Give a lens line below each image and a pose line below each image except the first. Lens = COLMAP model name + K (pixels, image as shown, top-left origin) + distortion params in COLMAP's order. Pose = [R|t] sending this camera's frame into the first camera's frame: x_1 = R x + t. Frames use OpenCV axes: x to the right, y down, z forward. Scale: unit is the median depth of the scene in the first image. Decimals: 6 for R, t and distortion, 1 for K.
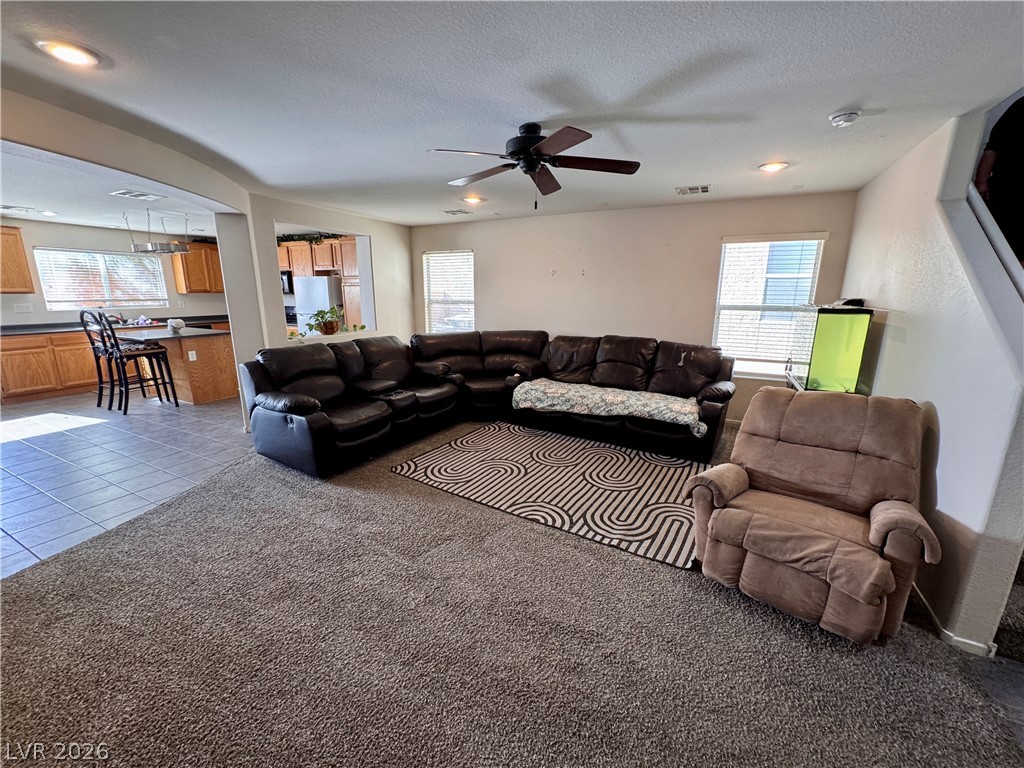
lens RADIAL K [[409.0, 0, 512.1], [0, 409.0, 384.3], [0, 0, 1]] dist [-0.006880, 0.002108]
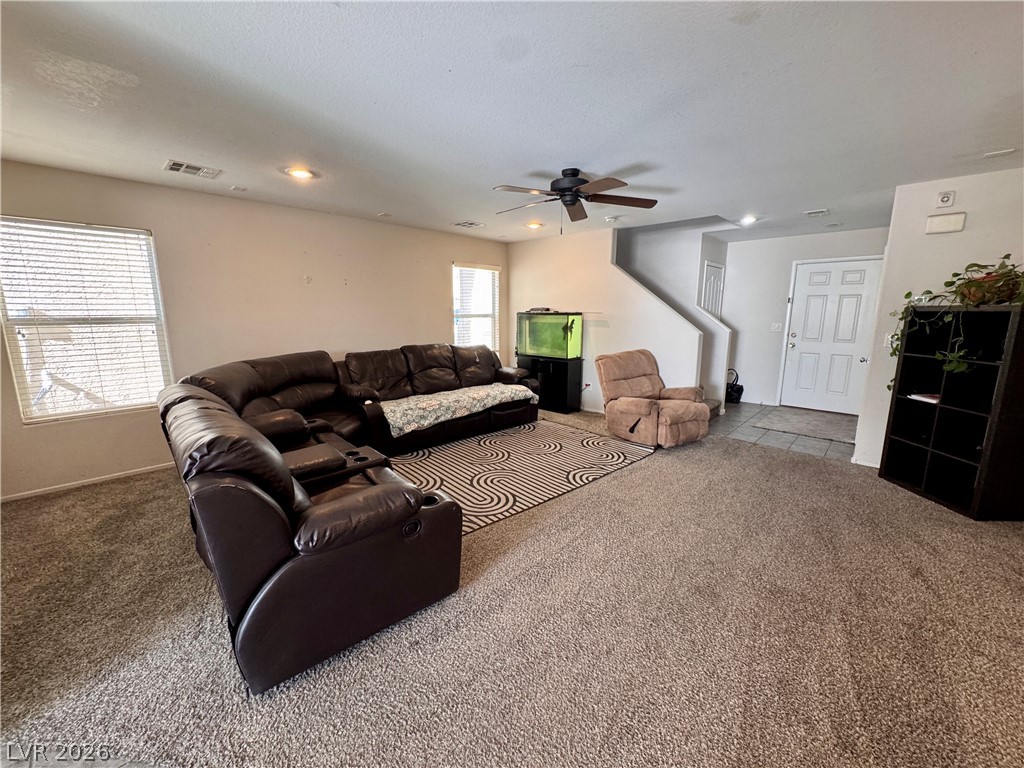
lens RADIAL K [[409.0, 0, 514.2], [0, 409.0, 385.5], [0, 0, 1]] dist [-0.006880, 0.002108]
pose [[0.280308, -0.179675, 0.942945, -0.893001], [0.211908, 0.969673, 0.121774, -0.122456], [-0.936228, 0.165684, 0.309882, 0.603830]]
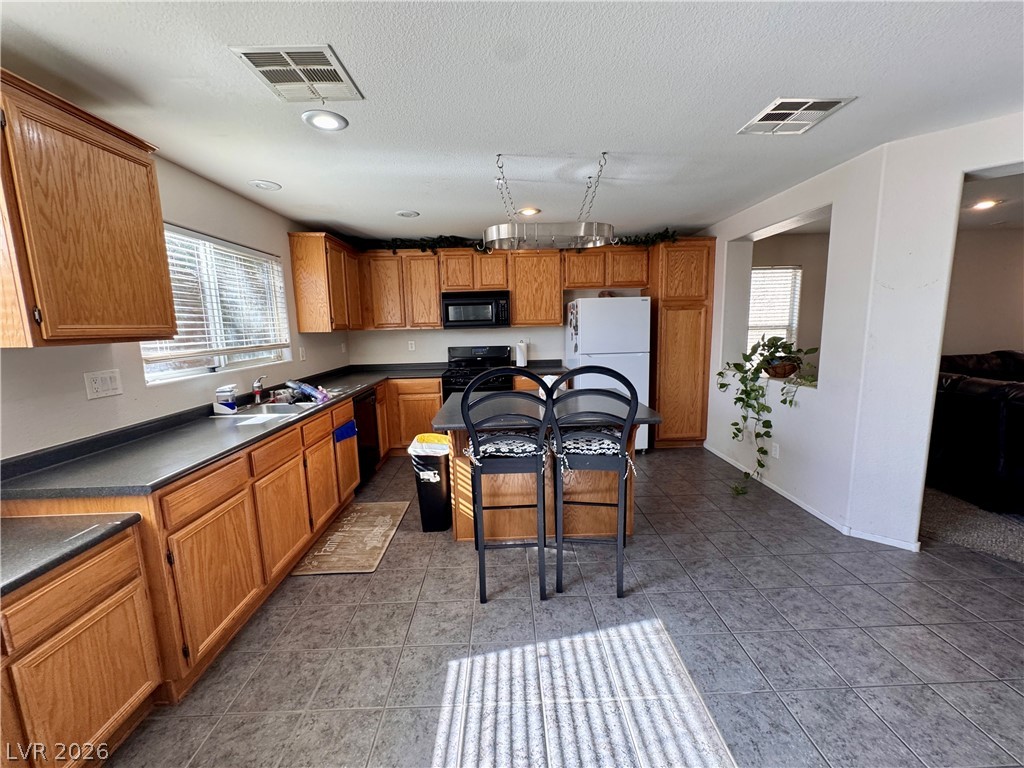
lens RADIAL K [[409.0, 0, 513.4], [0, 409.0, 384.9], [0, 0, 1]] dist [-0.006880, 0.002108]
pose [[0.879160, -0.098635, 0.466206, -1.737787], [0.135201, 0.989770, -0.045554, -0.206779], [-0.456944, 0.103081, 0.883502, 0.902274]]
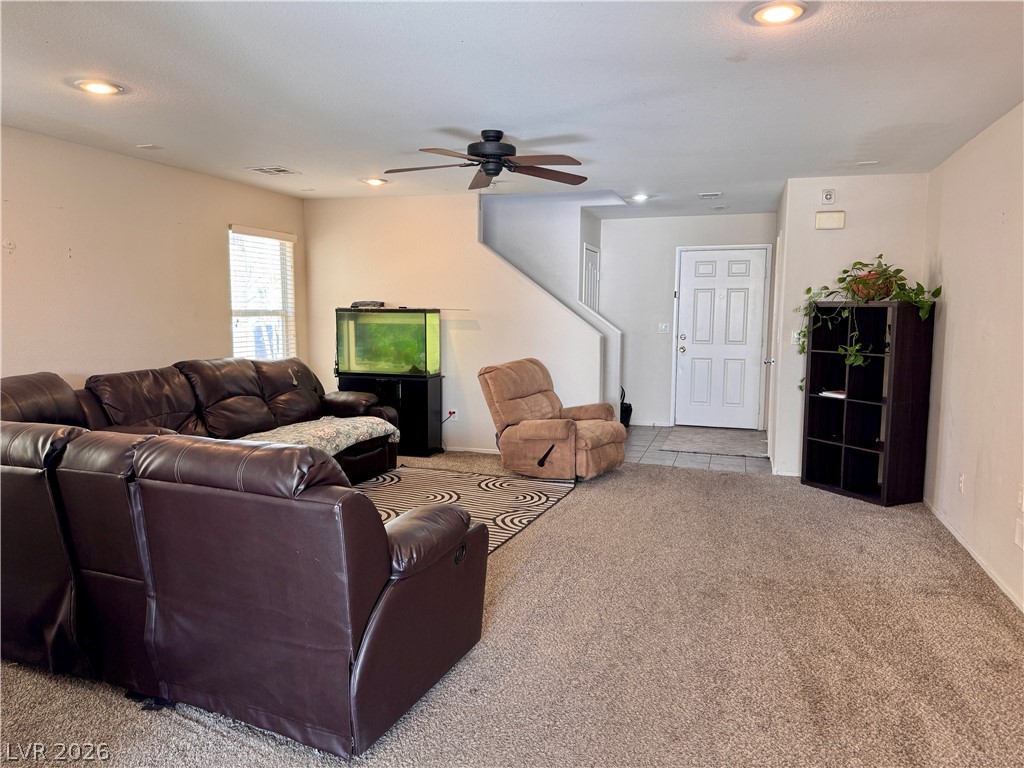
lens RADIAL K [[713.2, 0, 513.8], [0, 713.2, 388.9], [0, 0, 1]] dist [0.057029, -0.047161]
pose [[-0.161284, -0.118722, 0.979741, -1.214647], [0.210225, 0.965821, 0.151643, -0.188669], [-0.964258, 0.230424, -0.130813, 0.907623]]
